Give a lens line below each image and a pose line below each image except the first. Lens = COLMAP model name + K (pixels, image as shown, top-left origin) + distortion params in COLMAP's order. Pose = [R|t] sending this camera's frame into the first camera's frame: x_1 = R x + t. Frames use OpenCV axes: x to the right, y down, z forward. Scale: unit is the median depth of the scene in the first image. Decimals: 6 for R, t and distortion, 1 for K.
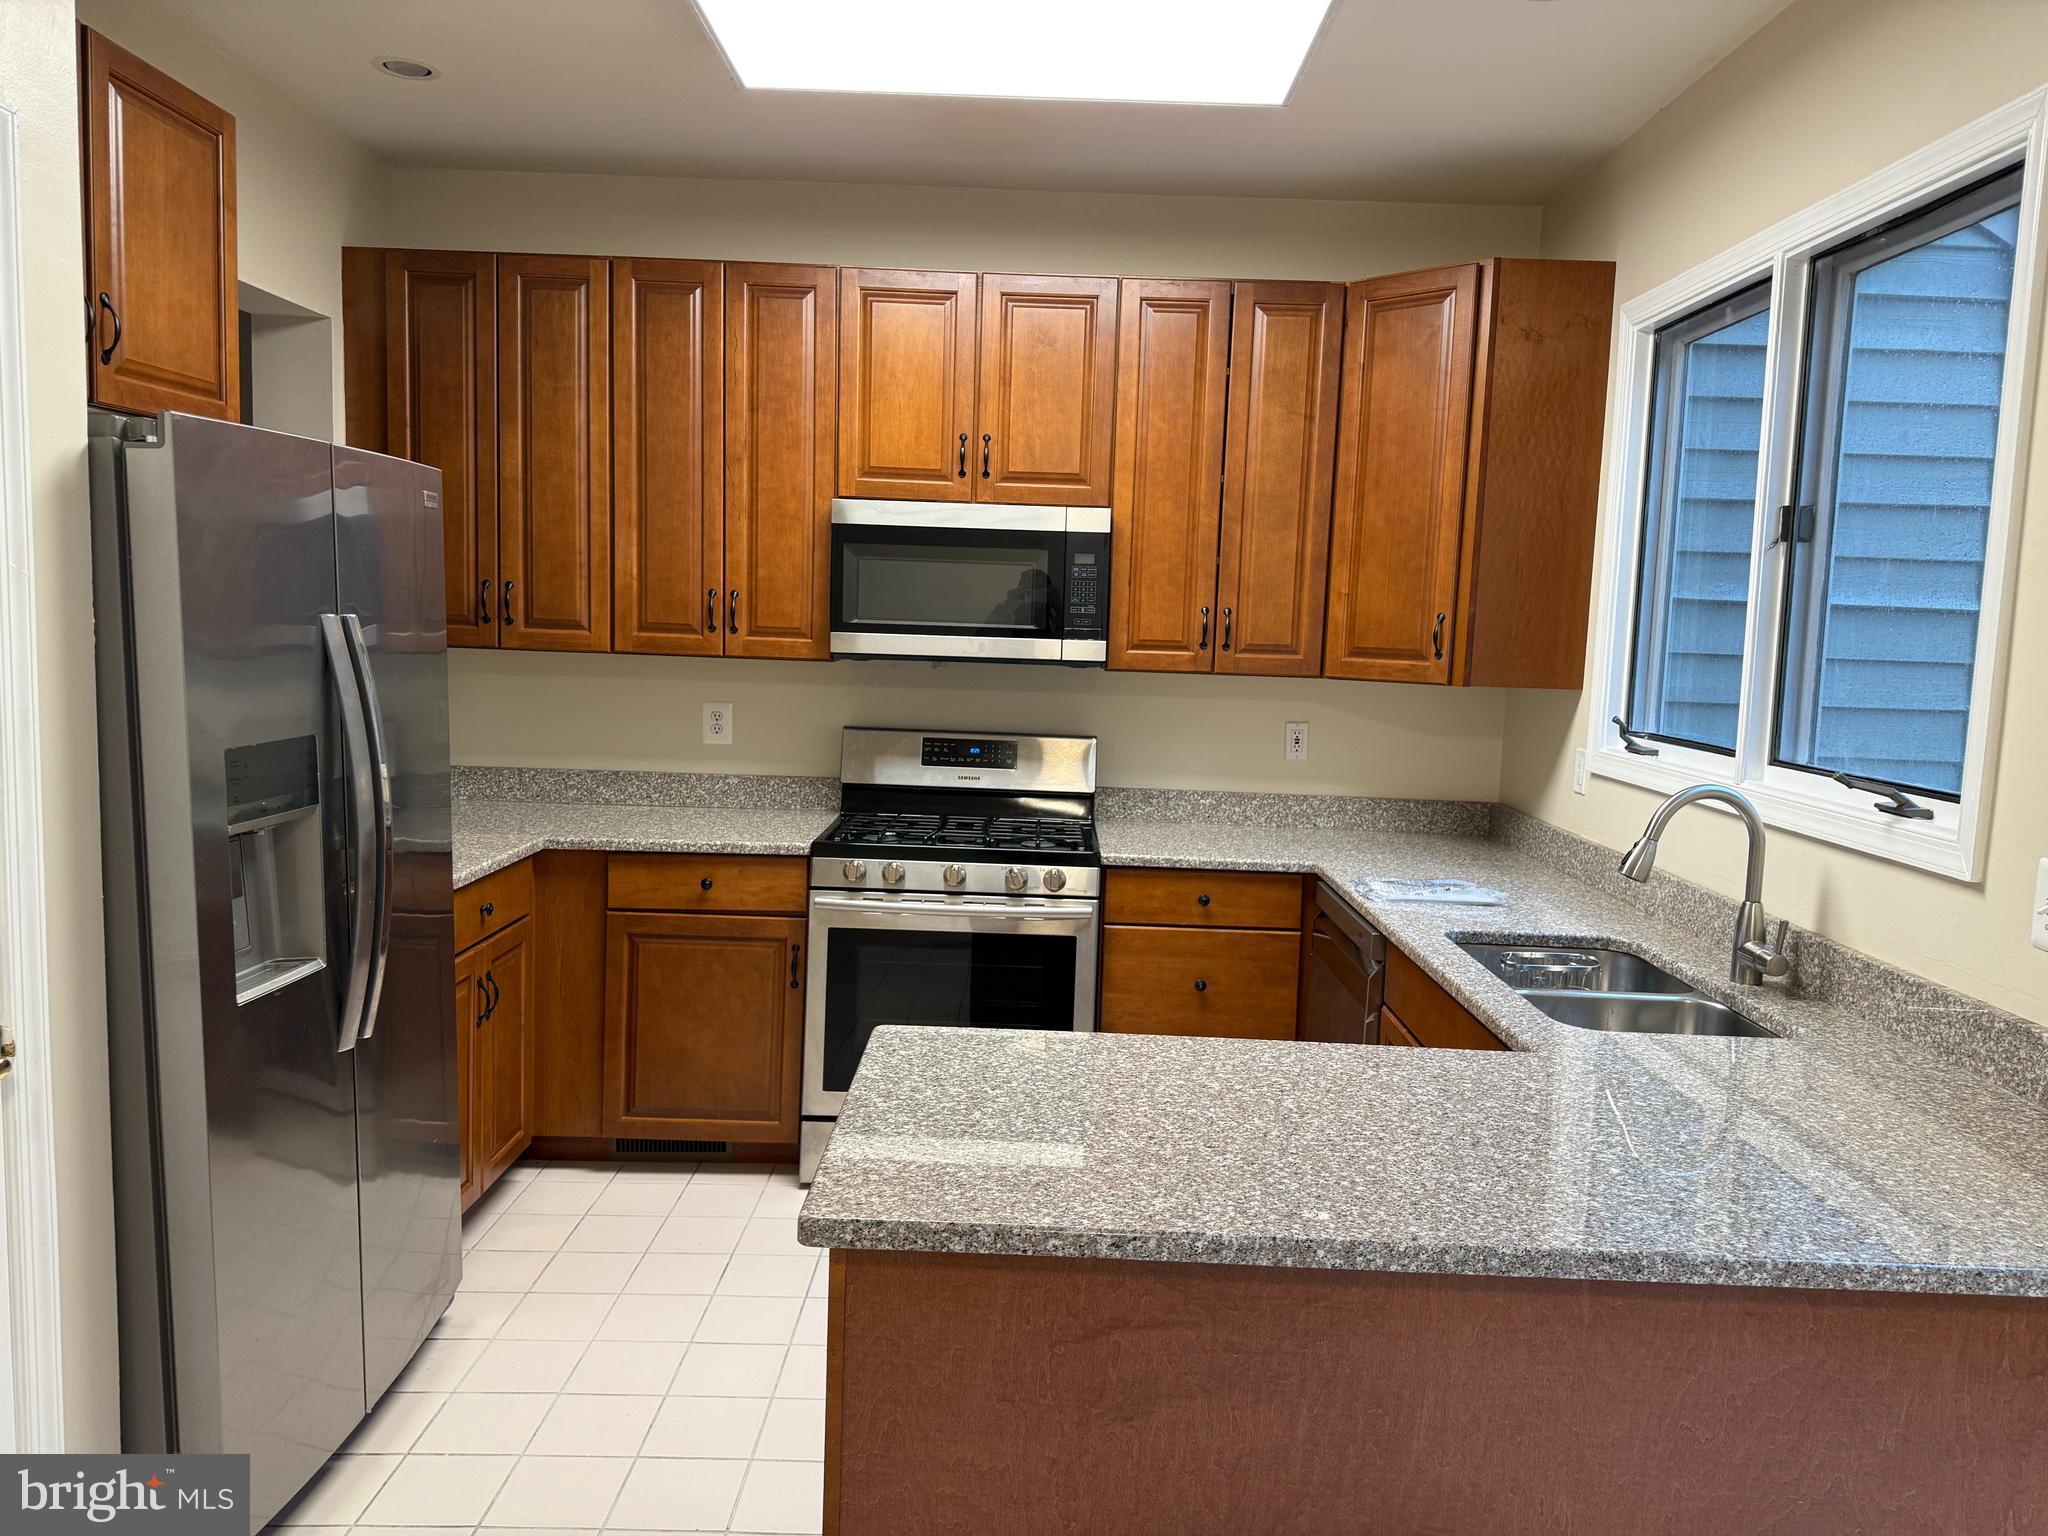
lens RADIAL K [[1432.0, 0, 1024.2], [0, 1432.0, 780.9], [0, 0, 1]] dist [0.082224, -0.109864]
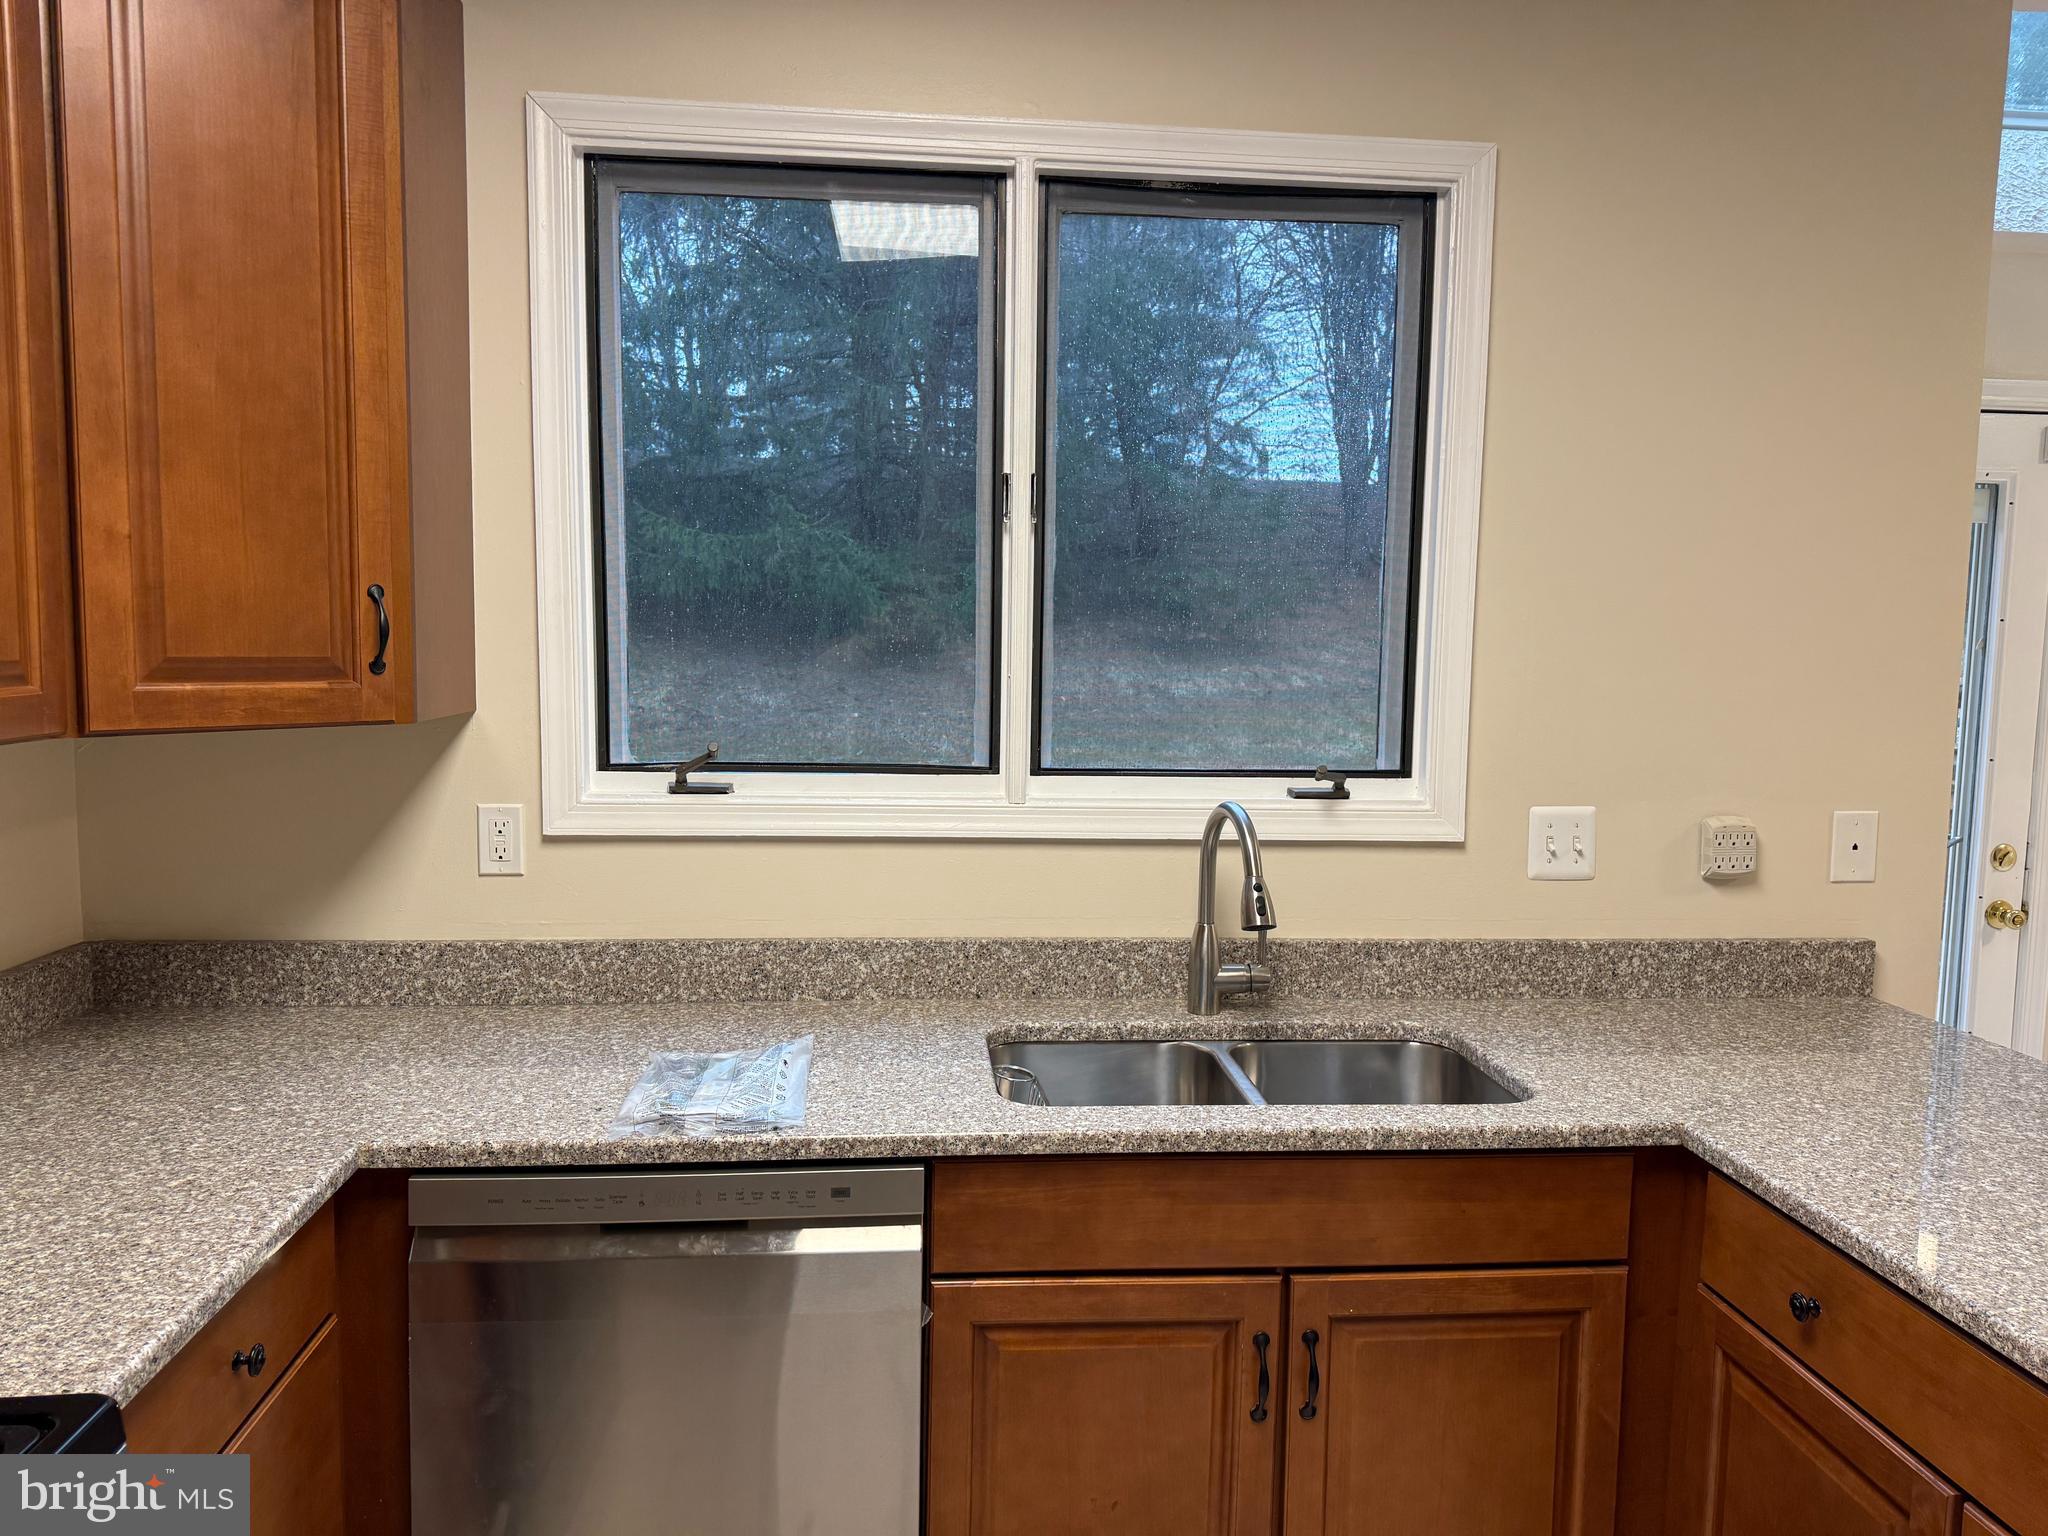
lens RADIAL K [[1432.0, 0, 1024.2], [0, 1432.0, 780.9], [0, 0, 1]] dist [0.082224, -0.109864]
pose [[-0.091933, -0.134809, 0.986598, -0.244471], [0.096692, 0.984903, 0.143587, -0.098608], [-0.991060, 0.108596, -0.077510, 0.812174]]
